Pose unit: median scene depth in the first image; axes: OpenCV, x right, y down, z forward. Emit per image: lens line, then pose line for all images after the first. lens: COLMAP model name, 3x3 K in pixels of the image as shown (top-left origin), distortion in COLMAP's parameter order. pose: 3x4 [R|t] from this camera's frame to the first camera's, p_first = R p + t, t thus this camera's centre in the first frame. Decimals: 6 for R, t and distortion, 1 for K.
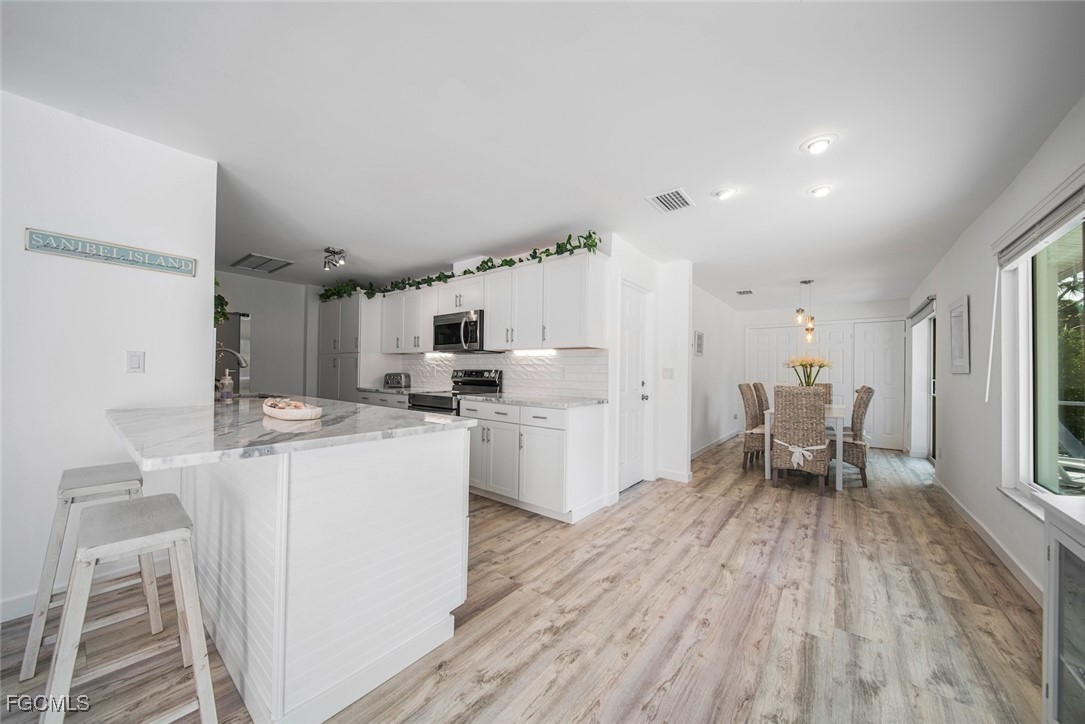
lens RADIAL K [[378.4, 0, 538.7], [0, 378.4, 368.2], [0, 0, 1]] dist [0.001573, -0.002203]
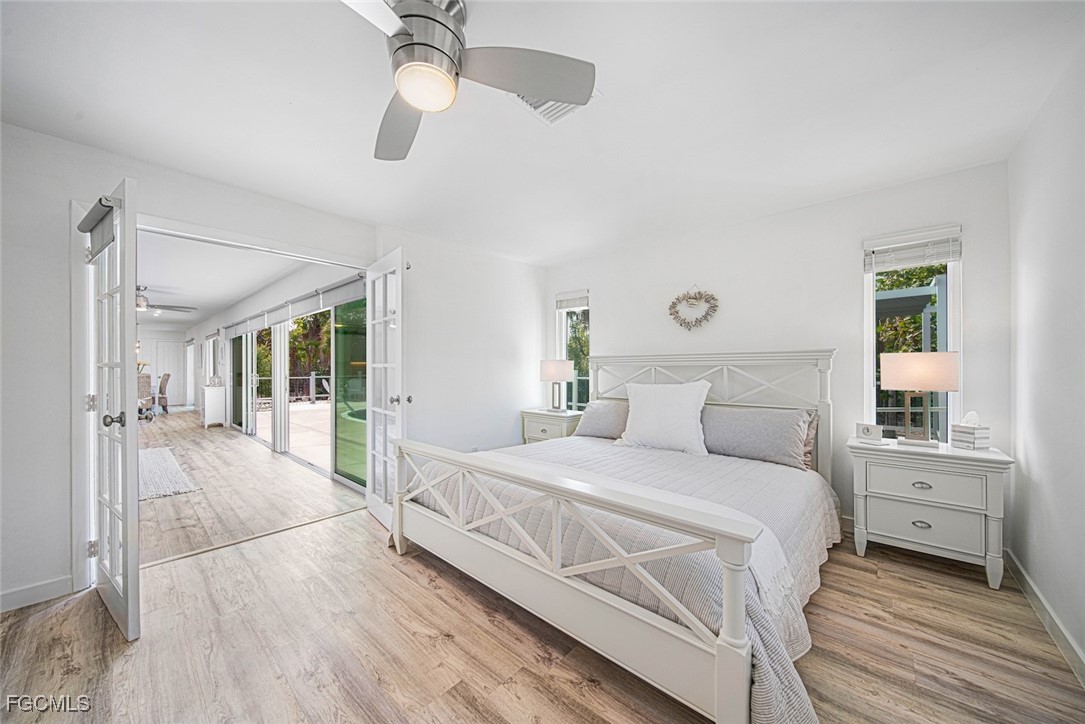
lens RADIAL K [[378.4, 0, 538.7], [0, 378.4, 368.2], [0, 0, 1]] dist [0.001573, -0.002203]
pose [[0.059004, -0.011587, 0.998190, -1.464743], [-0.007317, 0.999901, 0.012039, -0.034478], [-0.998231, -0.008015, 0.058913, -1.573534]]
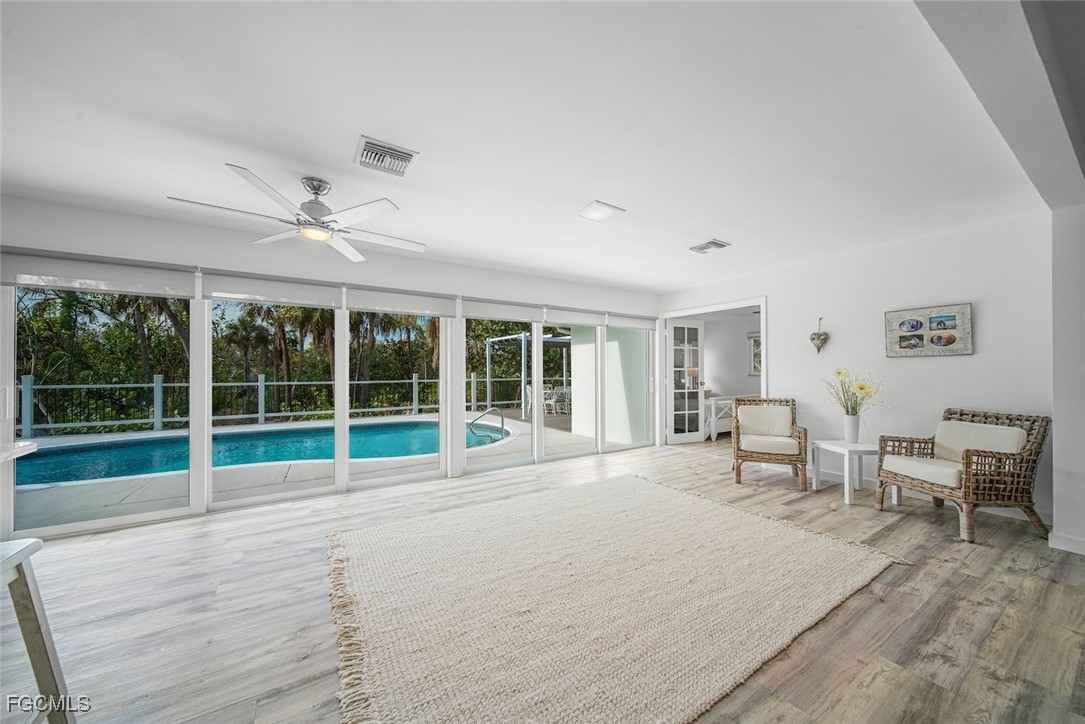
lens RADIAL K [[378.4, 0, 538.7], [0, 378.4, 368.2], [0, 0, 1]] dist [0.001573, -0.002203]
pose [[-0.943673, -0.008935, 0.330759, -0.722791], [-0.012911, 0.999868, -0.009825, -0.007931], [-0.330627, -0.013542, -0.943664, 0.379523]]
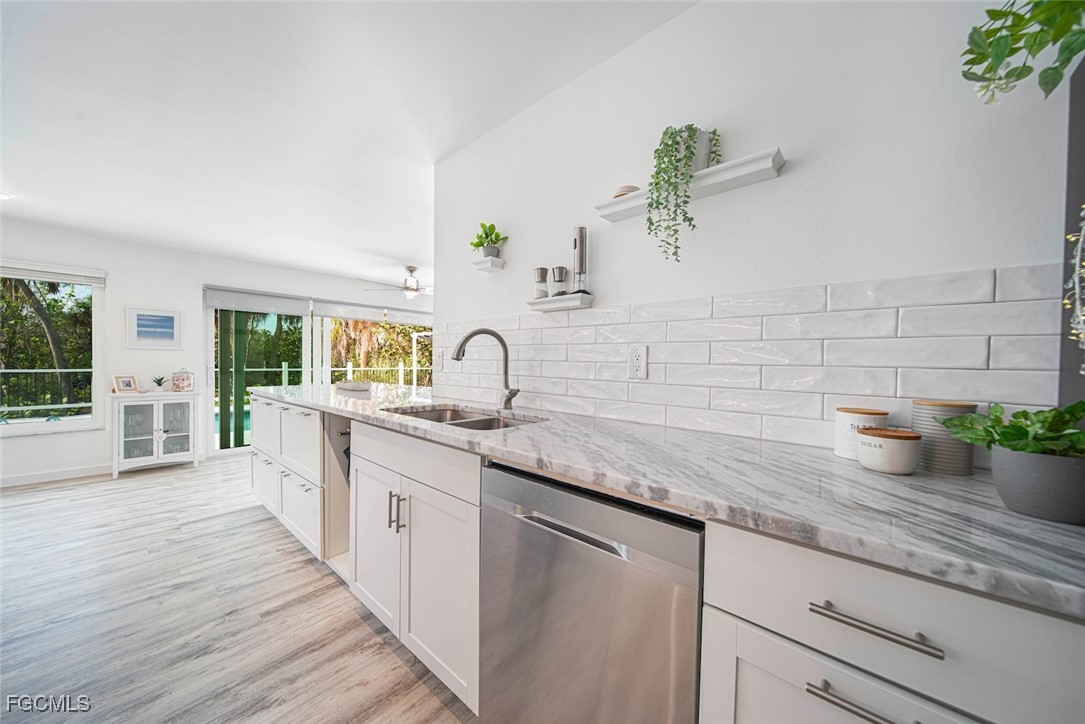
lens RADIAL K [[378.4, 0, 538.7], [0, 378.4, 368.2], [0, 0, 1]] dist [0.001573, -0.002203]
pose [[-0.998352, -0.024284, 0.051990, -0.671526], [-0.023855, 0.999676, 0.008853, 0.001070], [-0.052189, 0.007598, -0.998608, 1.130553]]
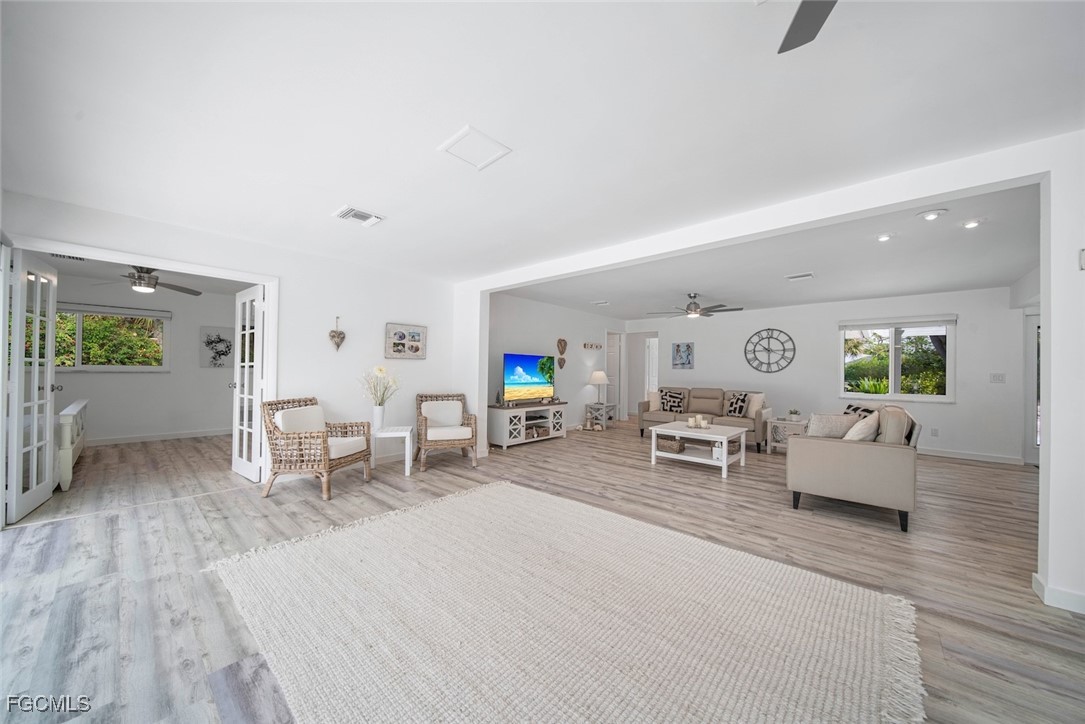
lens RADIAL K [[378.4, 0, 538.7], [0, 378.4, 368.2], [0, 0, 1]] dist [0.001573, -0.002203]
pose [[-0.056875, -0.023203, -0.998112, -0.089245], [-0.007034, 0.999714, -0.022839, 0.000385], [0.998357, 0.005722, -0.057022, -0.204636]]
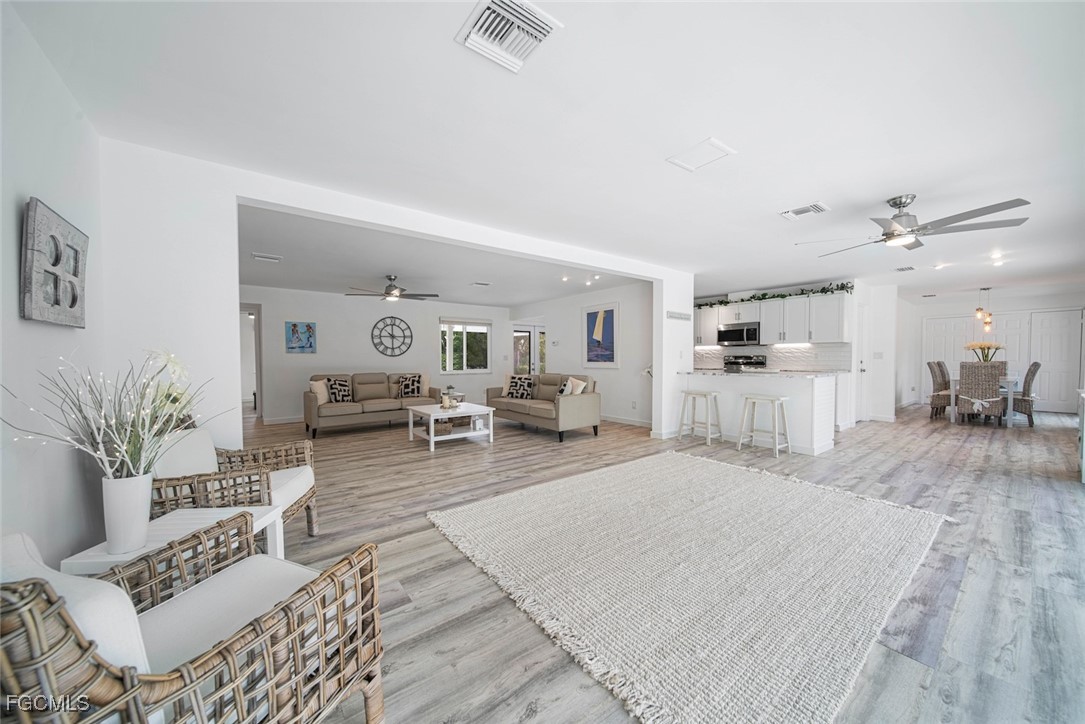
lens RADIAL K [[378.4, 0, 538.7], [0, 378.4, 368.2], [0, 0, 1]] dist [0.001573, -0.002203]
pose [[0.970298, -0.011389, -0.241645, -0.693549], [0.019663, 0.999299, 0.031855, -0.012857], [0.241113, -0.035660, 0.969842, -0.942566]]
